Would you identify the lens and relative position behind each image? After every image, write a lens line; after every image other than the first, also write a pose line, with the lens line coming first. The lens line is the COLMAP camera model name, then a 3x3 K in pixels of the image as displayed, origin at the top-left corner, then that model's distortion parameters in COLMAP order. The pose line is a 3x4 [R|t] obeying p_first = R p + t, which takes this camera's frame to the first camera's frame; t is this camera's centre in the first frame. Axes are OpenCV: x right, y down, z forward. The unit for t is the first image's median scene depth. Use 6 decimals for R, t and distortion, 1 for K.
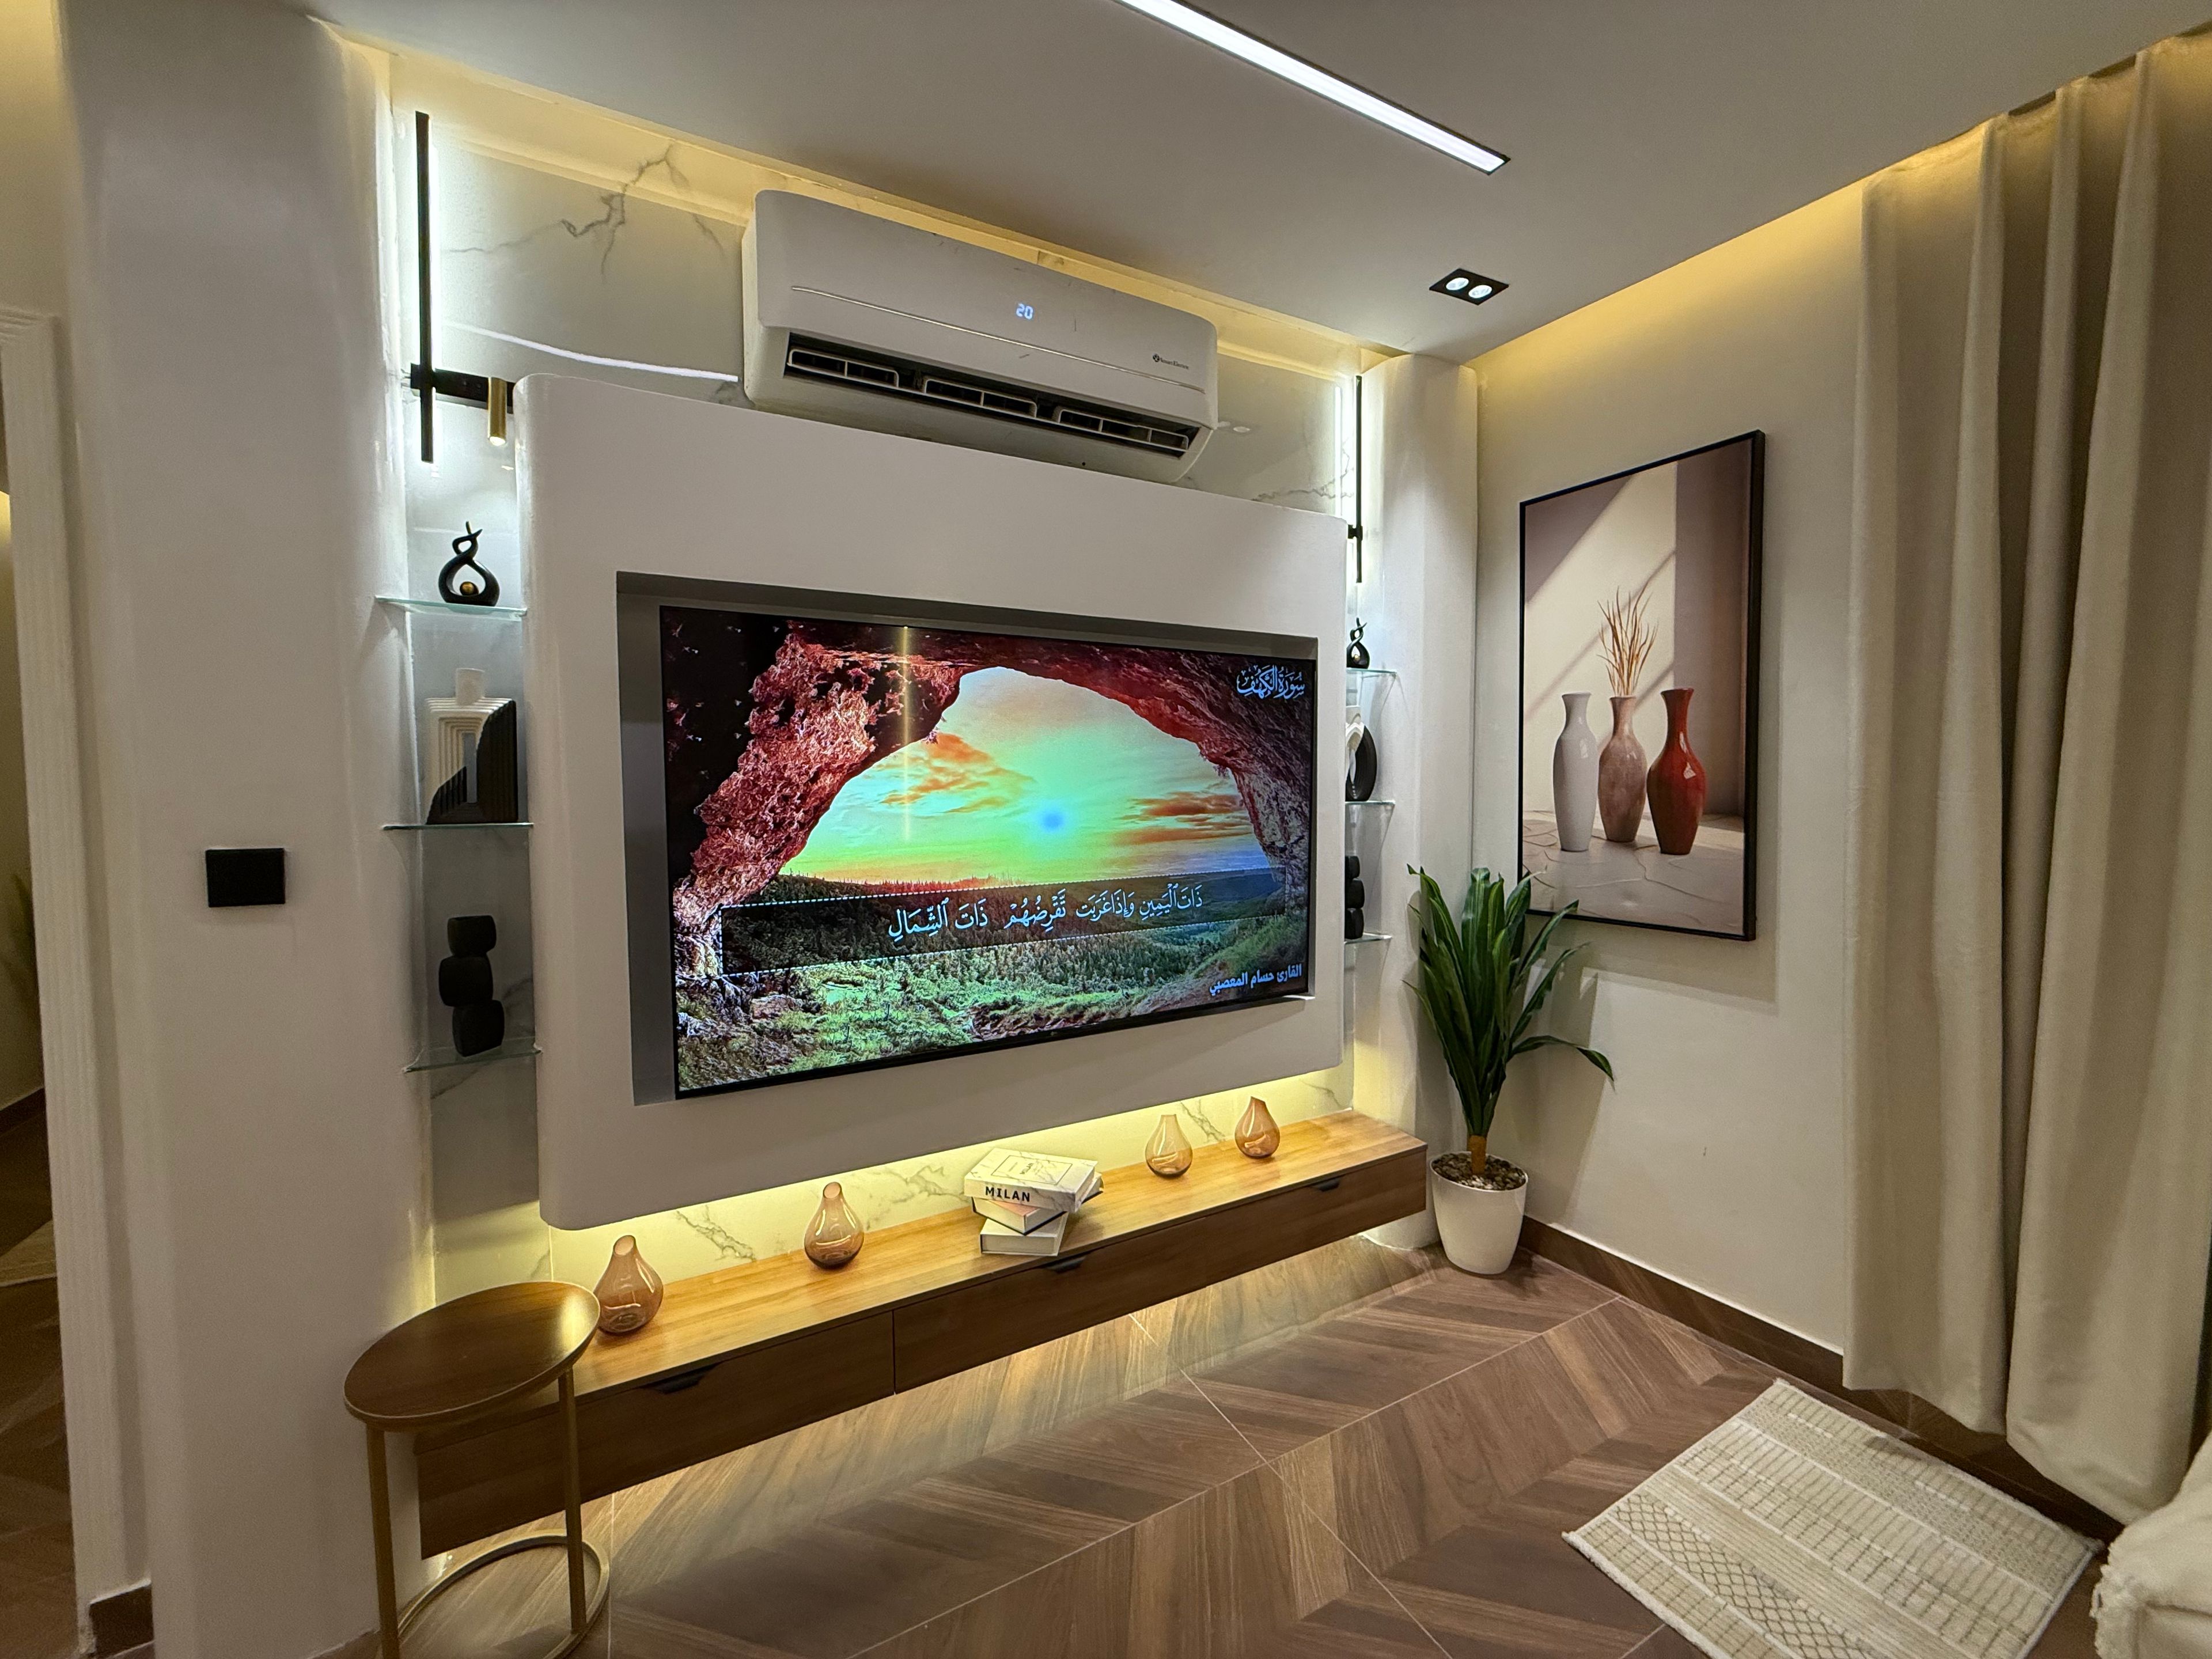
lens RADIAL K [[879.0, 0, 1109.4], [0, 879.0, 827.5], [0, 0, 1]] dist [0.002532, -0.000654]
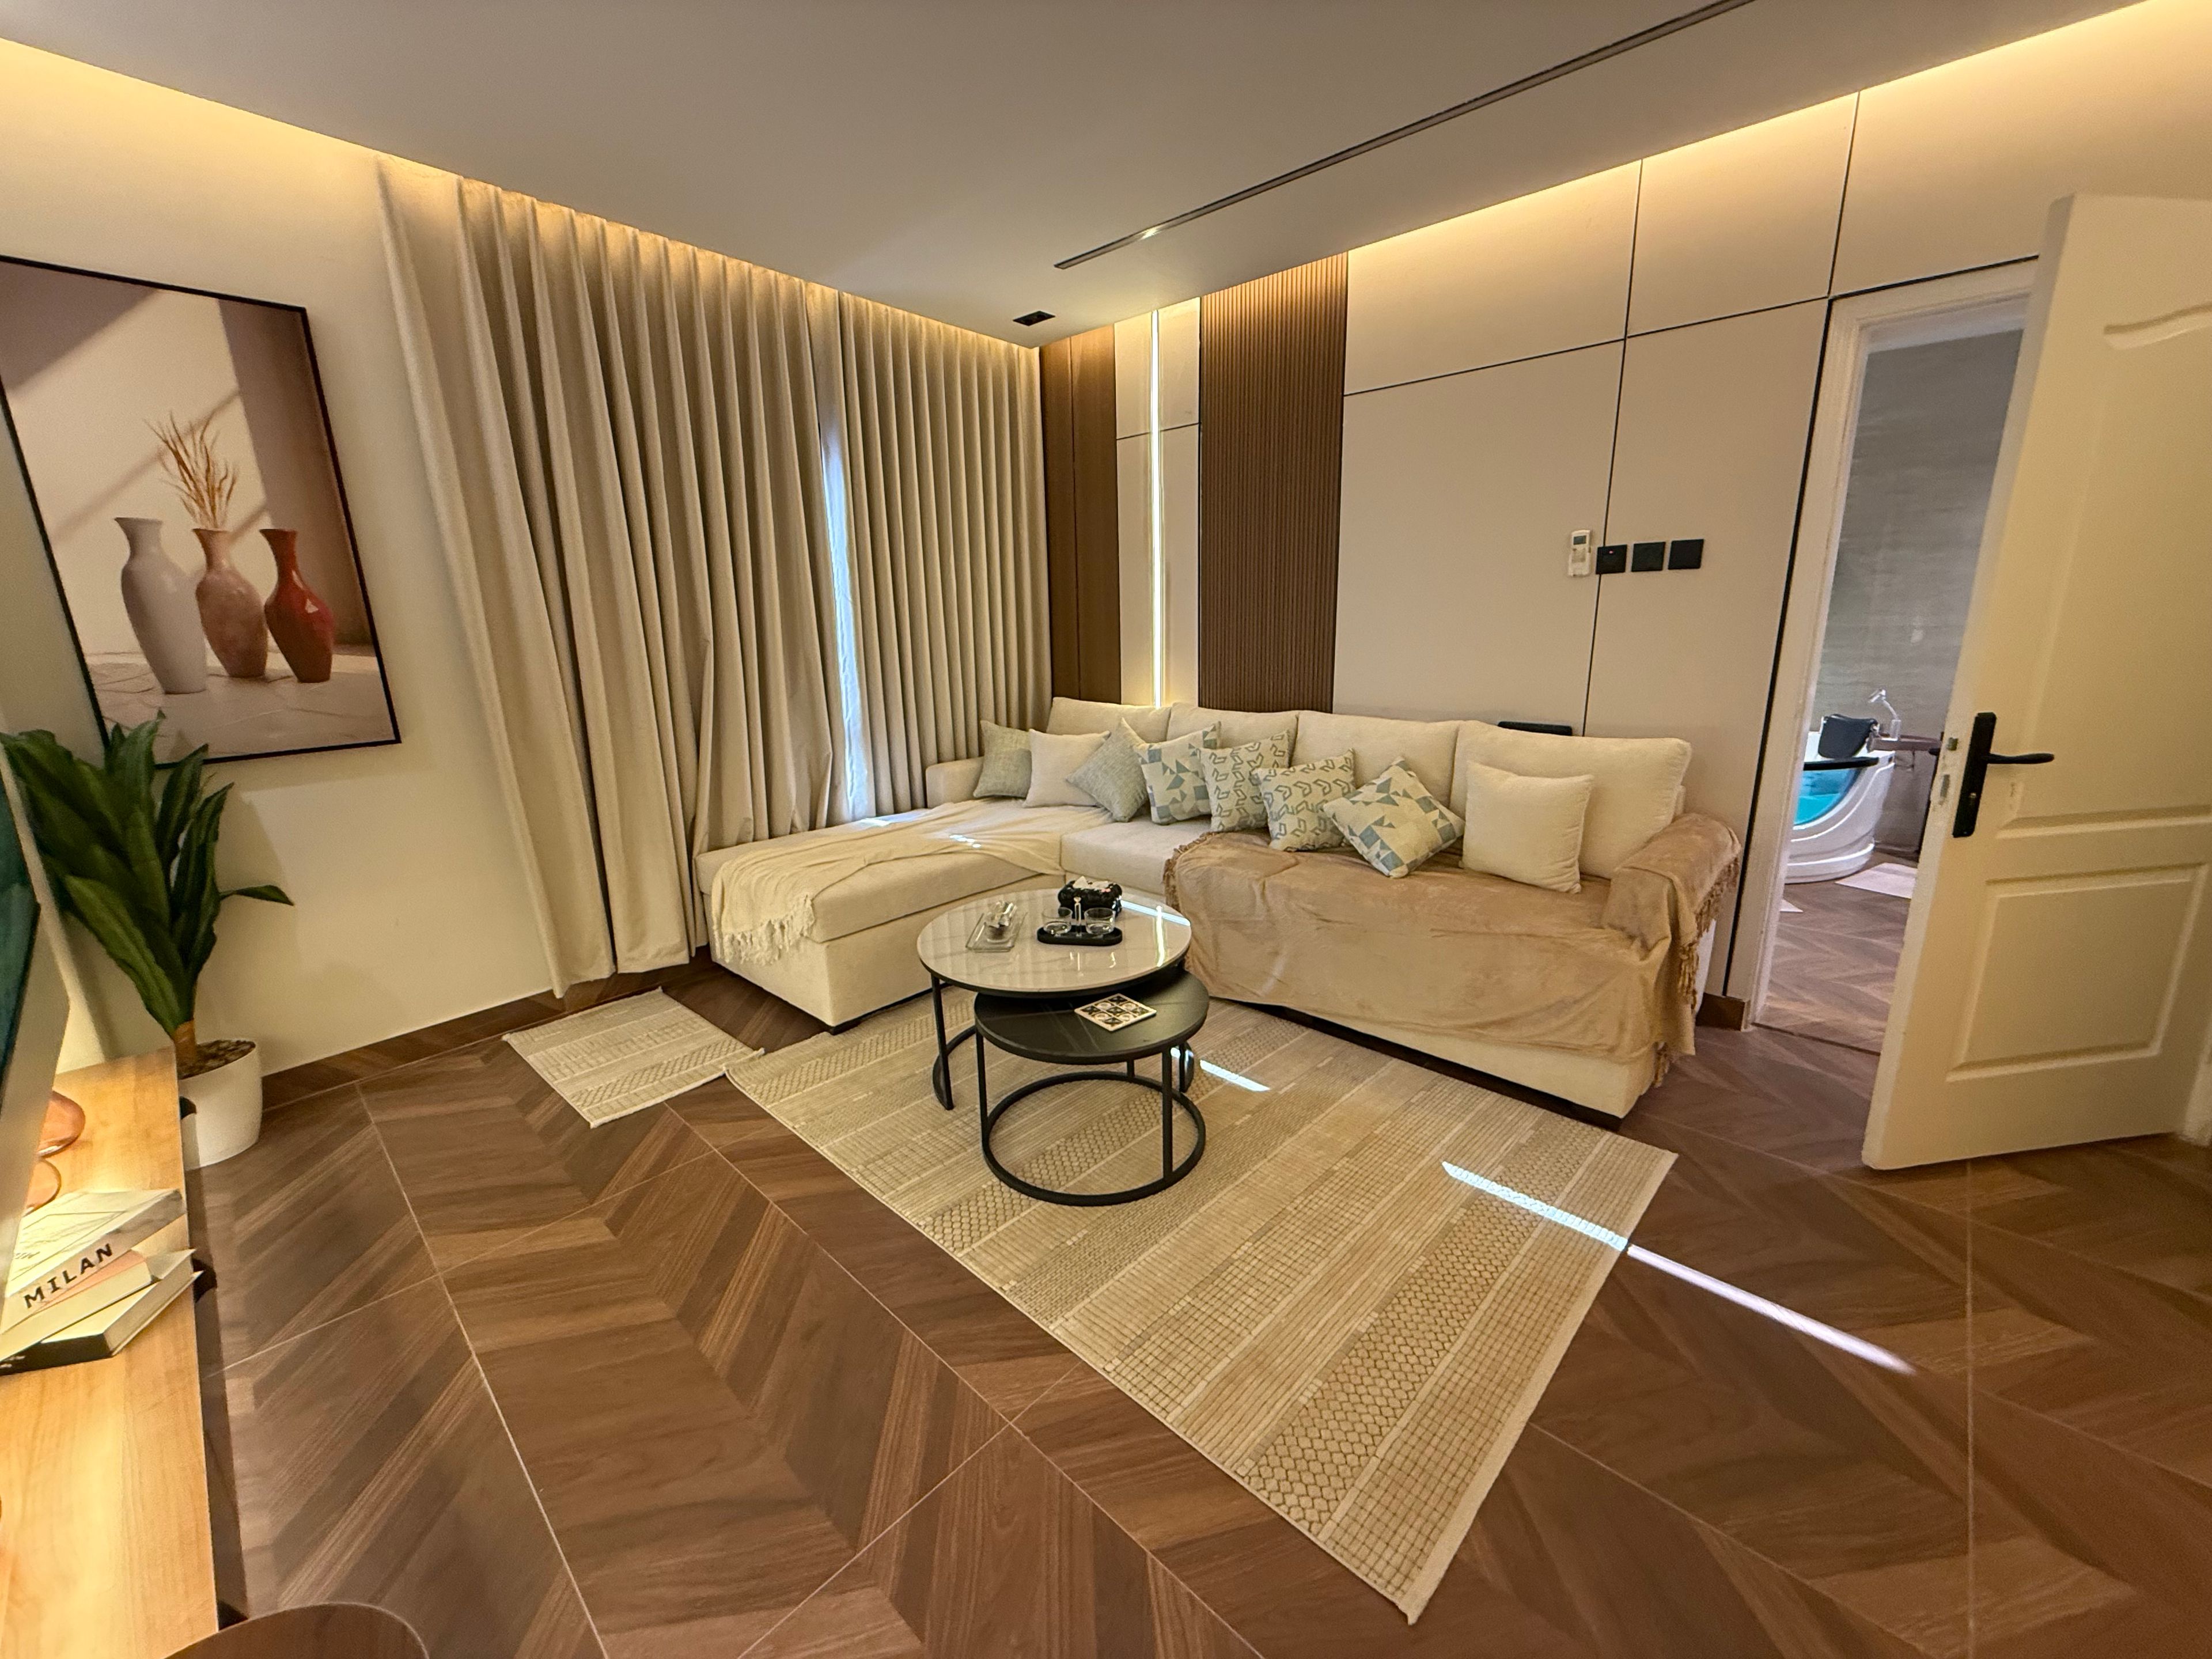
lens RADIAL K [[879.0, 0, 1109.3], [0, 879.0, 822.5], [0, 0, 1]] dist [0.002532, -0.000654]
pose [[-0.307360, -0.207567, 0.928680, -0.732421], [0.076176, 0.967422, 0.241438, 0.009538], [-0.948539, 0.144952, -0.281535, 0.366582]]
